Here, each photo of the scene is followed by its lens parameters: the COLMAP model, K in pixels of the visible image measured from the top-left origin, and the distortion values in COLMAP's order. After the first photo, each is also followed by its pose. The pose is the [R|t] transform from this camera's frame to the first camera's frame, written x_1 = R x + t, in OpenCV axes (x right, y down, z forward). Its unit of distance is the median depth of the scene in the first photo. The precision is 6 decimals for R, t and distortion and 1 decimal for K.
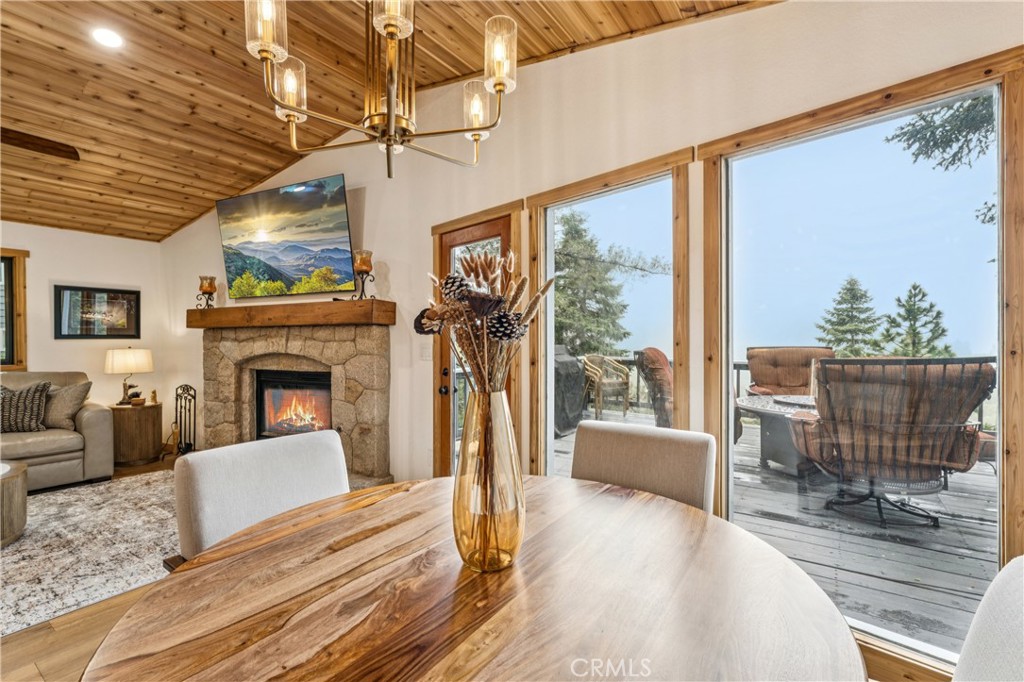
lens RADIAL K [[460.0, 0, 510.2], [0, 460.0, 338.3], [0, 0, 1]] dist [-0.002360, -0.000676]
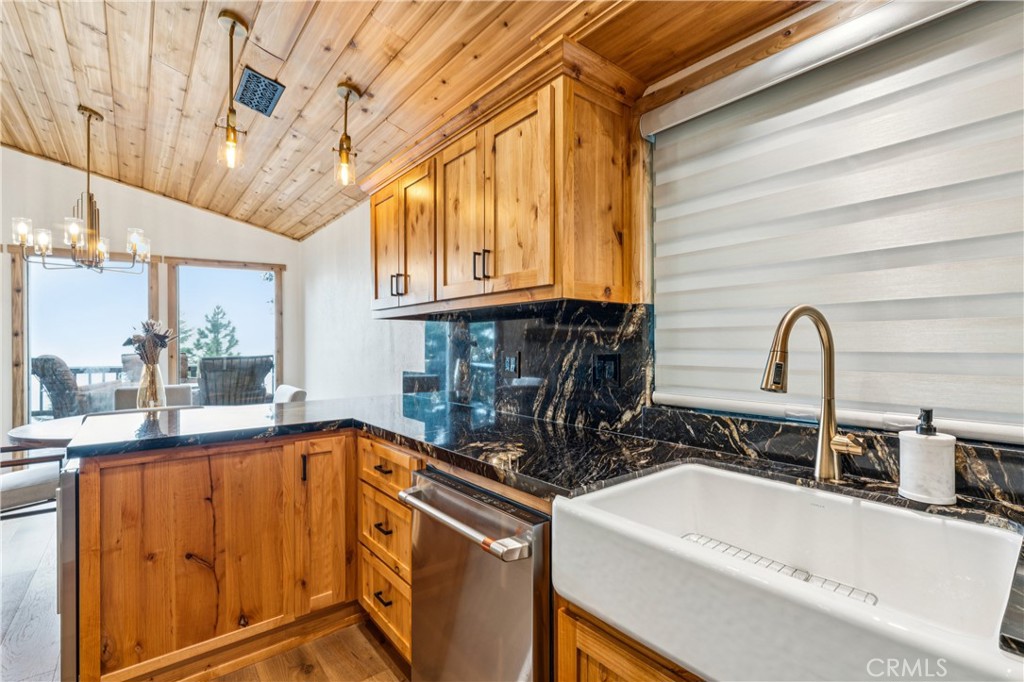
lens RADIAL K [[460.0, 0, 510.5], [0, 460.0, 344.0], [0, 0, 1]] dist [-0.002360, -0.000676]
pose [[0.262670, 0.004449, 0.964875, -0.150841], [0.001393, 0.999987, -0.004990, -0.000417], [-0.964885, 0.002655, 0.262661, -0.135686]]
